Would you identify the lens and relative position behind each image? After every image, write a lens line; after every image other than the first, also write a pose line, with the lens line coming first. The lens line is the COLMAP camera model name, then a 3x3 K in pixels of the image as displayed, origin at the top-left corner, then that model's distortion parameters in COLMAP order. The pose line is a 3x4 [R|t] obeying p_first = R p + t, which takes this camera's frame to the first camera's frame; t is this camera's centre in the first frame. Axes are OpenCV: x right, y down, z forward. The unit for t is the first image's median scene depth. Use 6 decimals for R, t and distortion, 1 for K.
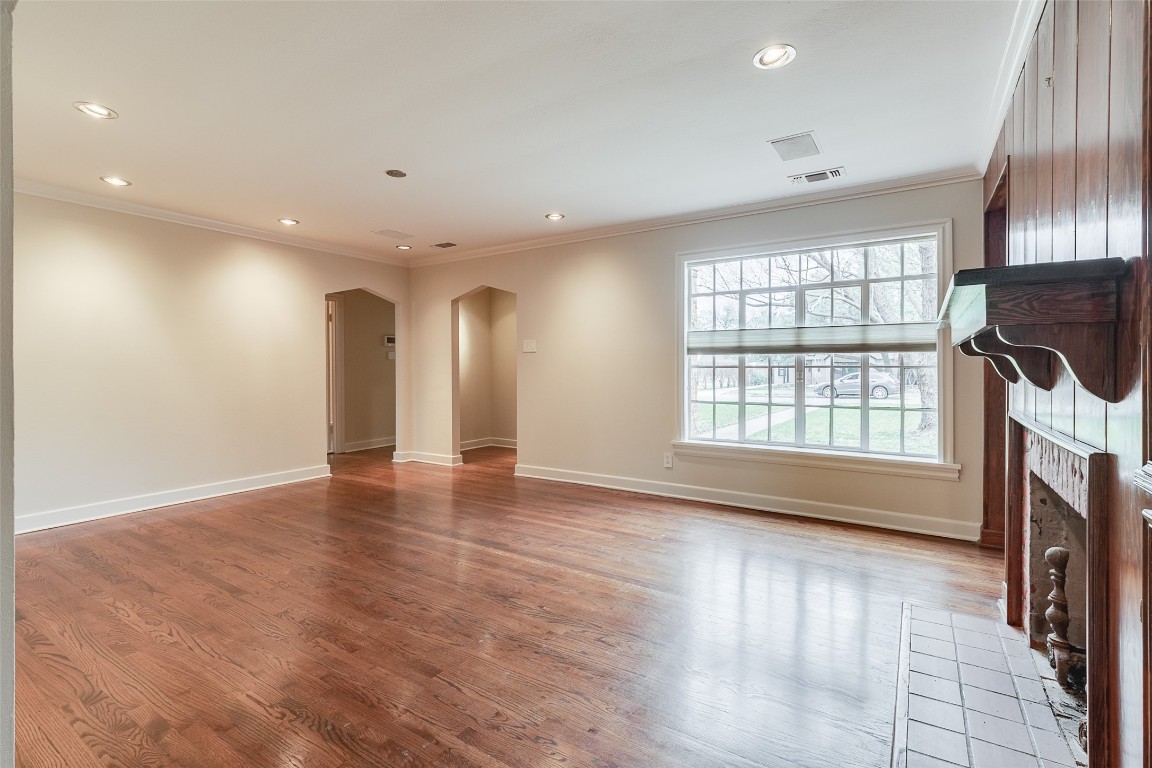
lens RADIAL K [[520.9, 0, 580.9], [0, 520.9, 362.1], [0, 0, 1]] dist [0.001750, -0.000583]
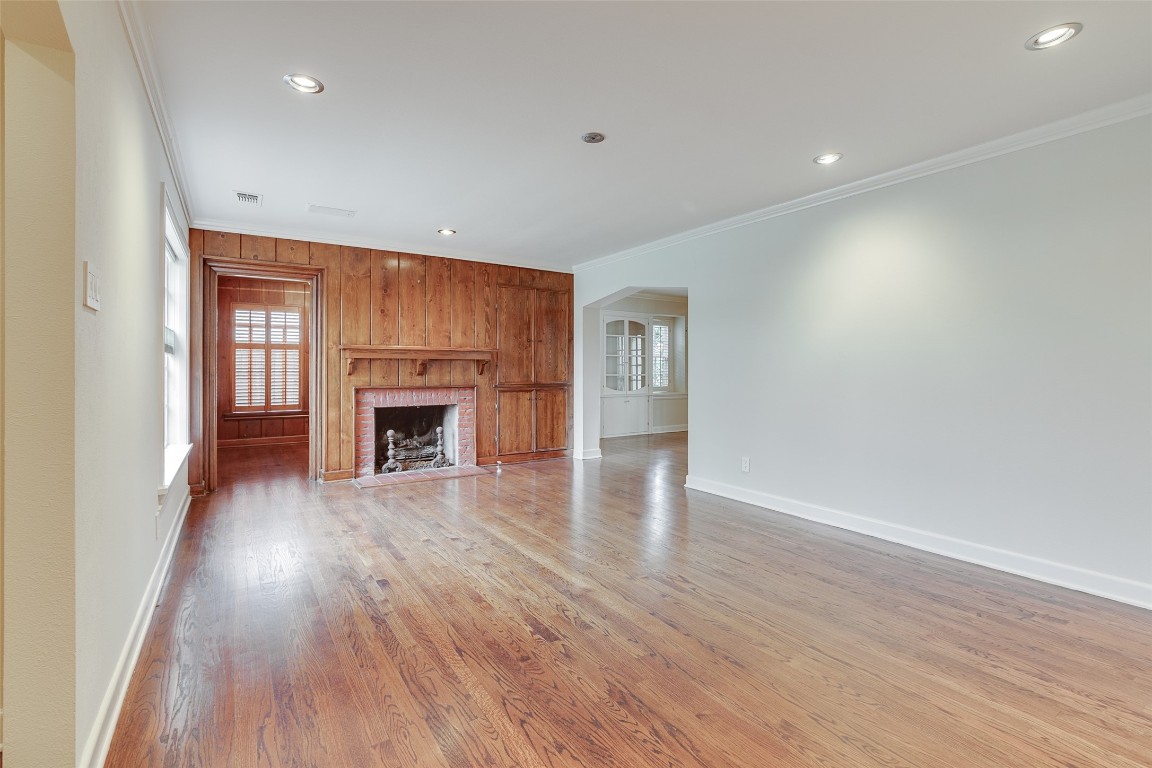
lens RADIAL K [[520.9, 0, 578.2], [0, 520.9, 378.6], [0, 0, 1]] dist [0.001750, -0.000583]
pose [[-0.914620, -0.001753, 0.404311, -0.754893], [0.001697, 0.999965, 0.008174, 0.024301], [-0.404312, 0.008162, -0.914585, 1.997130]]
